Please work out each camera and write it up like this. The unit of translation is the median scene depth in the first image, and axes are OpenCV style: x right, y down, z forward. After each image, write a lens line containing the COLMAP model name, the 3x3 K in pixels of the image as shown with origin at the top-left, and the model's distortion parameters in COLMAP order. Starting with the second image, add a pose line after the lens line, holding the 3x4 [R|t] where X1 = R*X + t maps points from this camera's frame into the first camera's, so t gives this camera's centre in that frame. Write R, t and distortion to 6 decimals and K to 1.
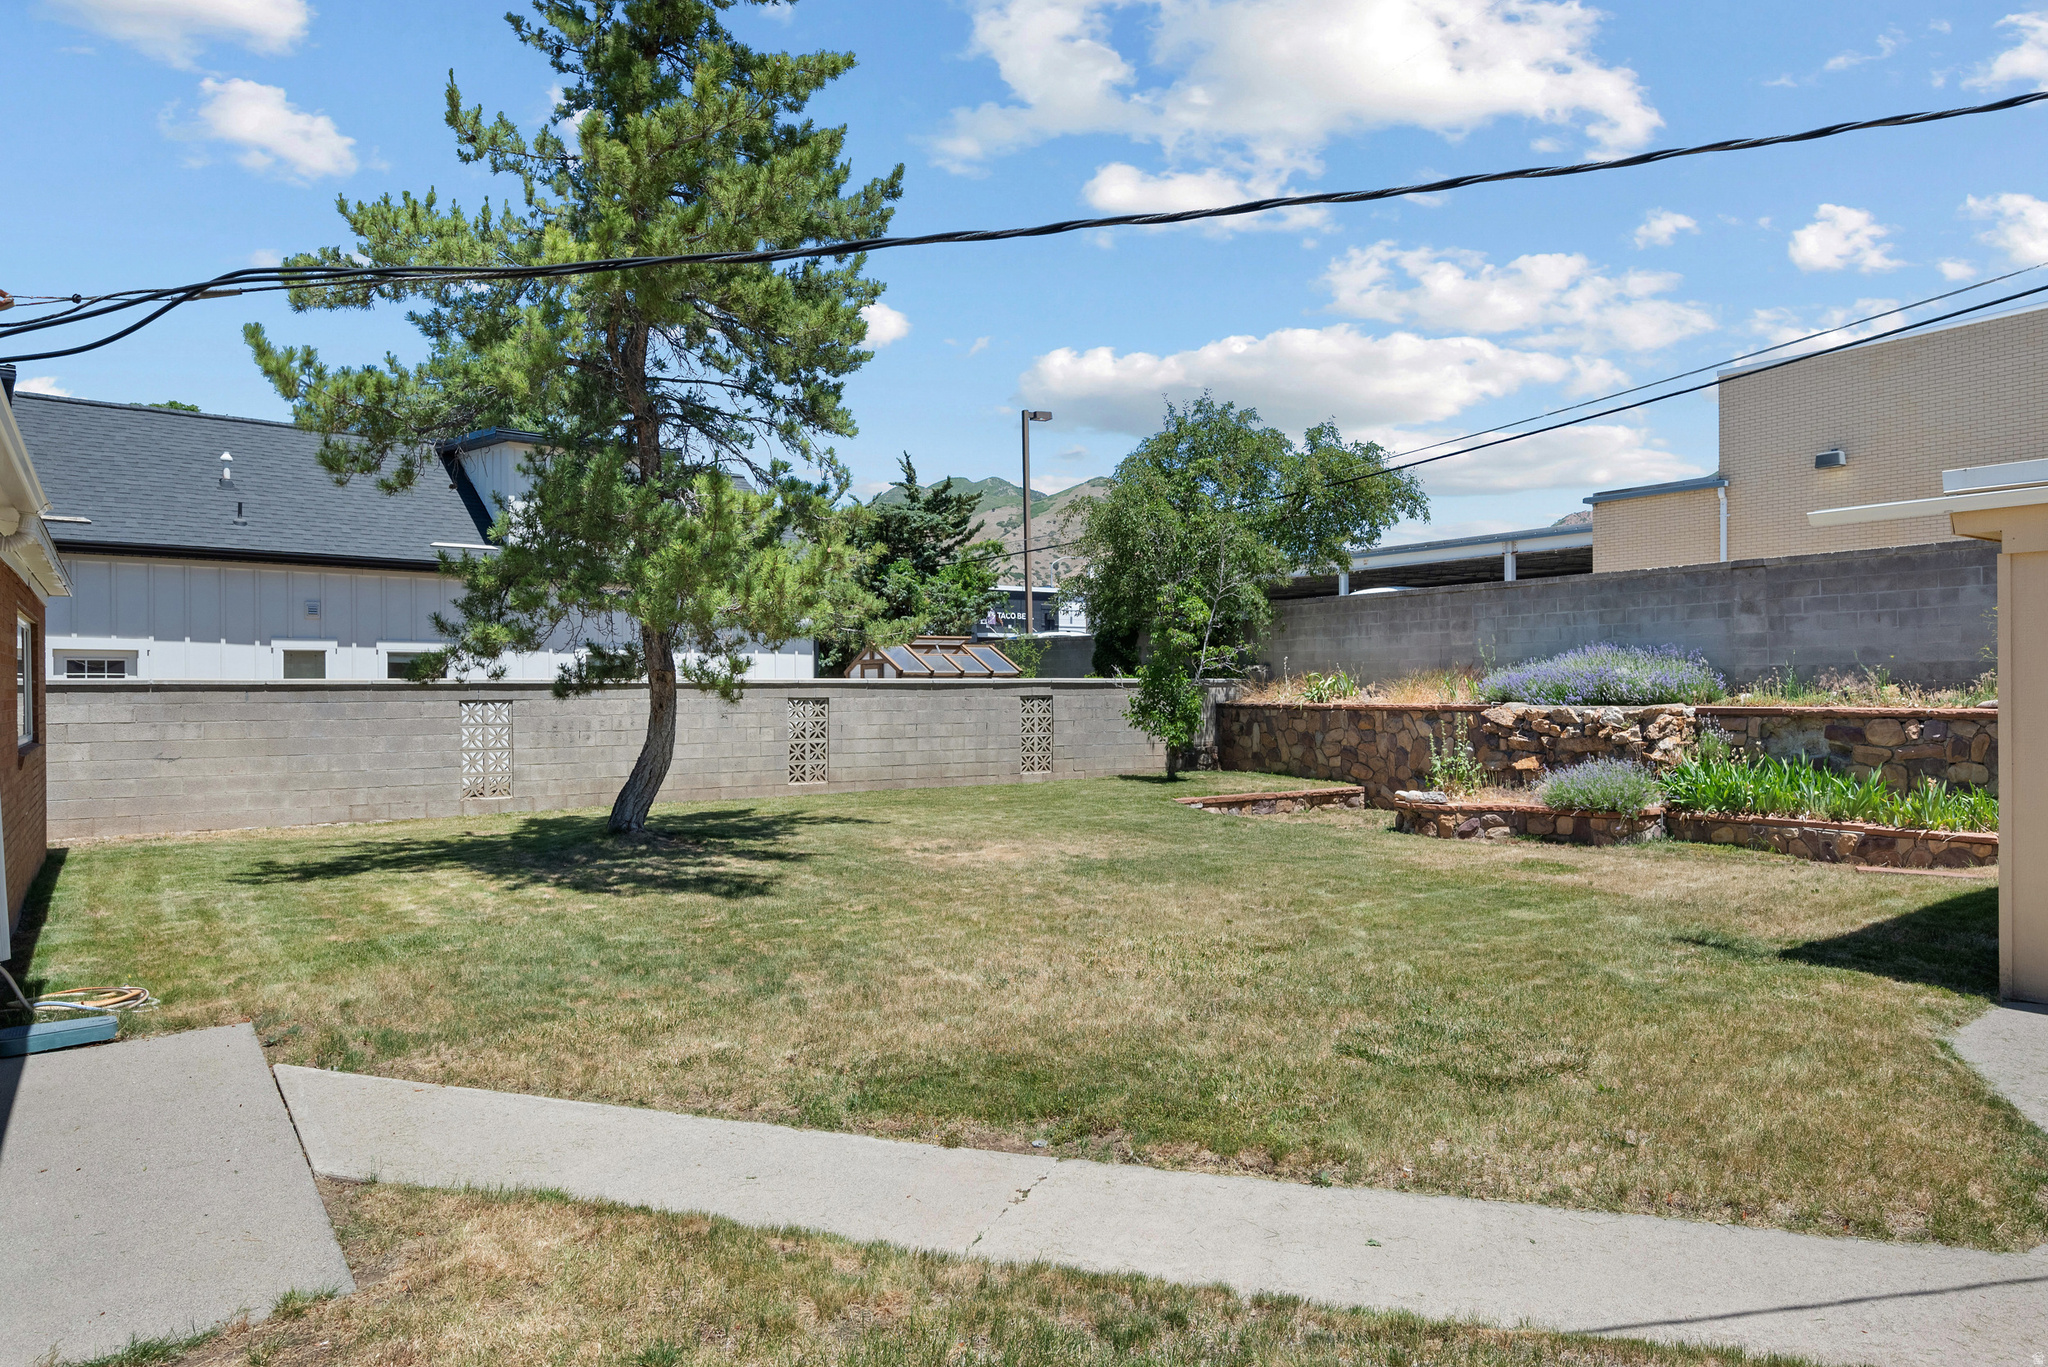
lens RADIAL K [[1222.3, 0, 1024.0], [0, 1222.3, 683.5], [0, 0, 1]] dist [0.000646, -0.000008]
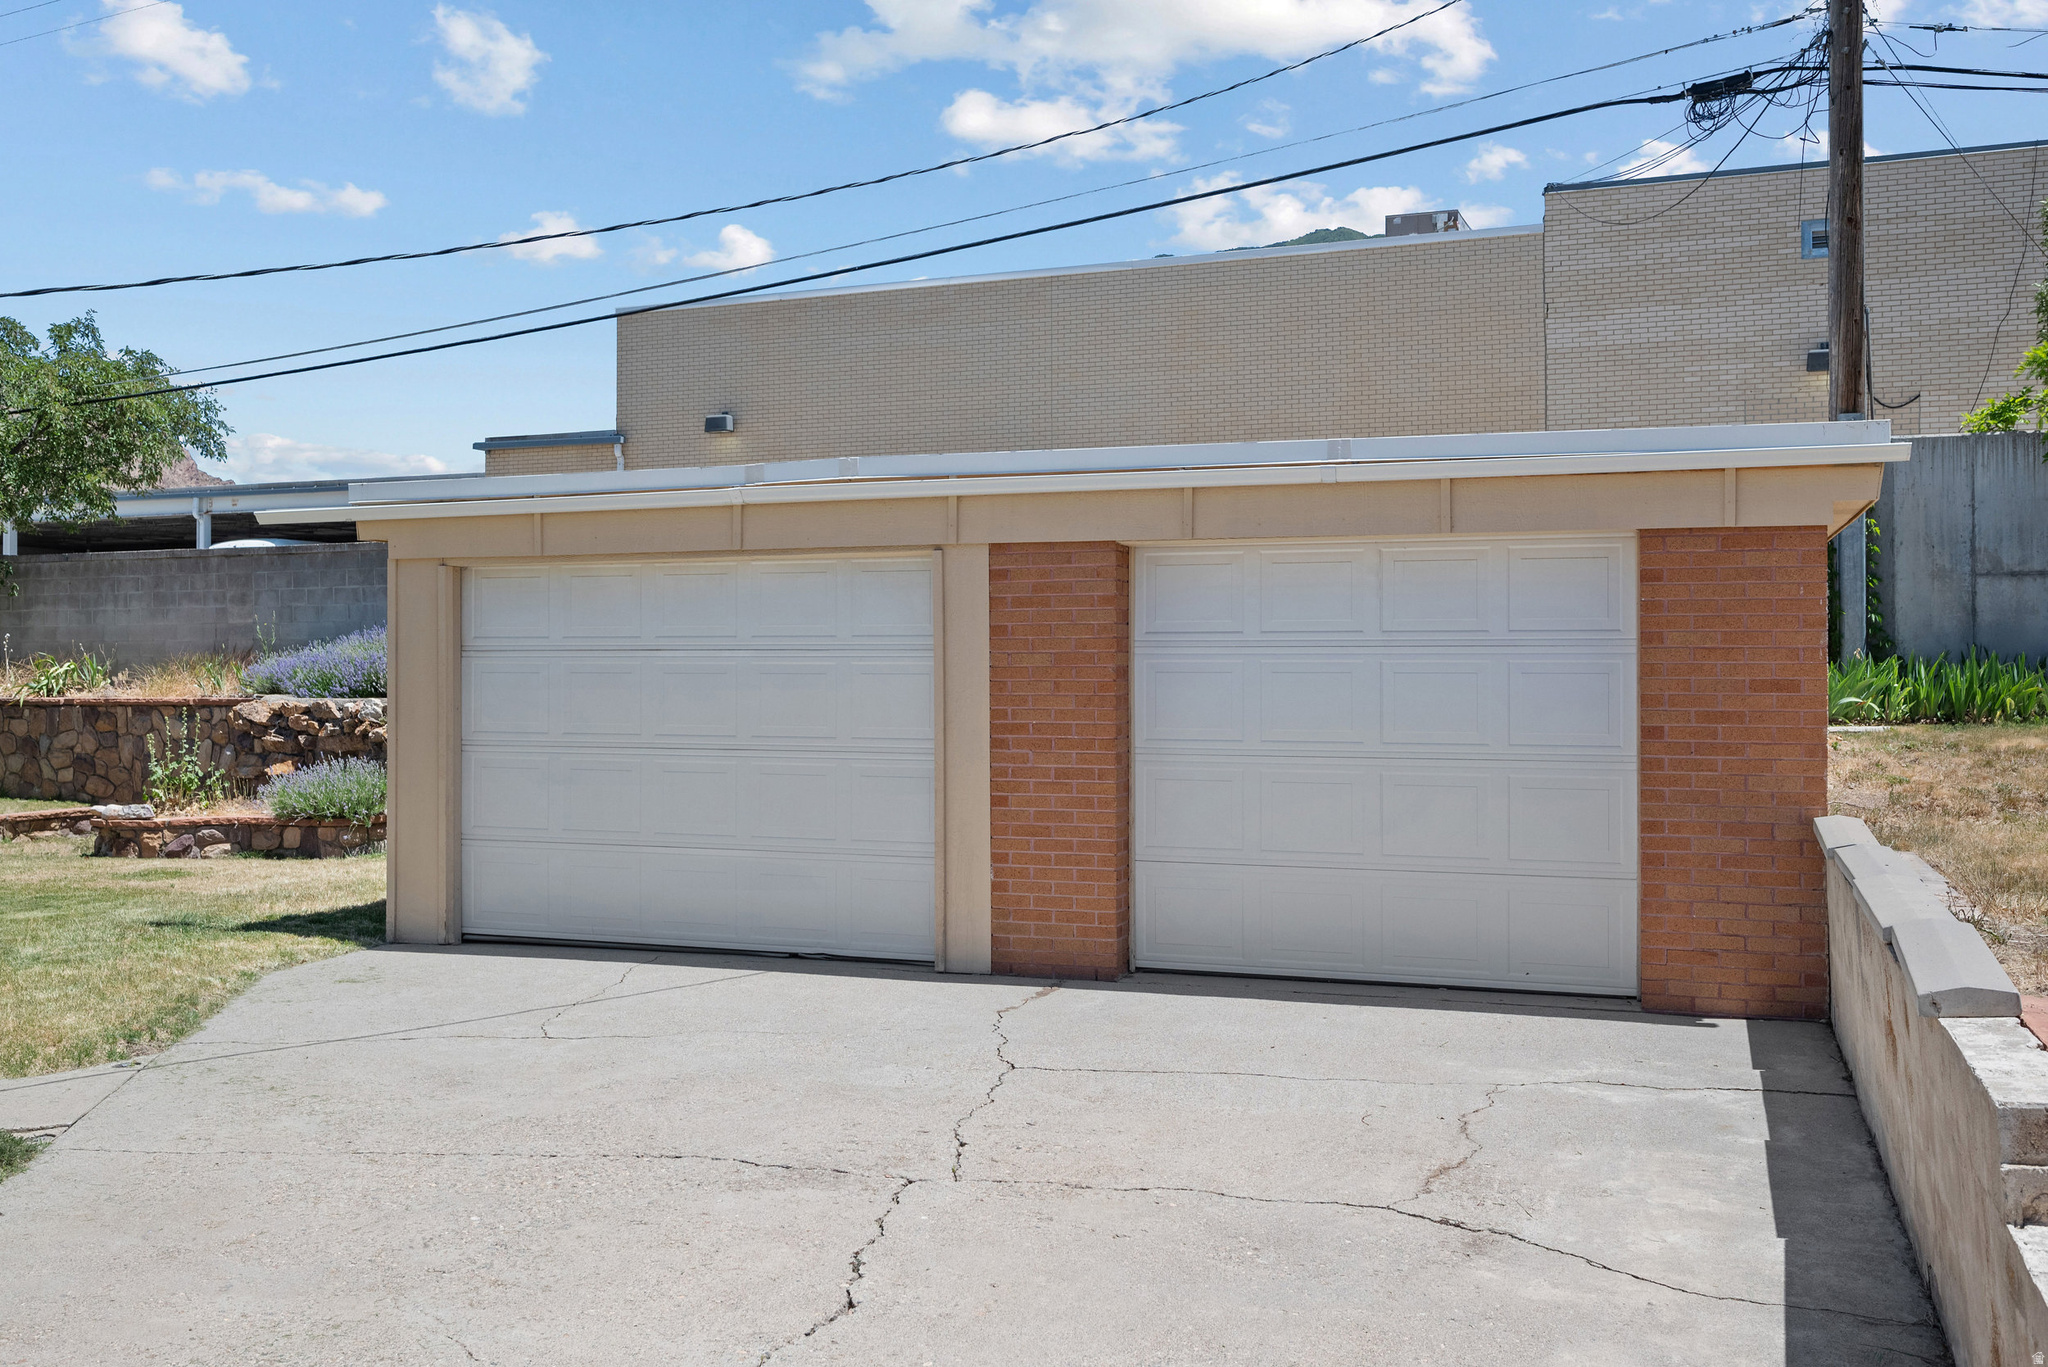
lens RADIAL K [[1803.4, 0, 1023.5], [0, 1803.4, 655.2], [0, 0, 1]] dist [-0.002016, -0.003512]
pose [[0.819994, 0.010180, 0.572282, 0.108682], [-0.004272, 0.999923, -0.011665, 0.000915], [-0.572357, 0.007120, 0.819974, -0.255130]]
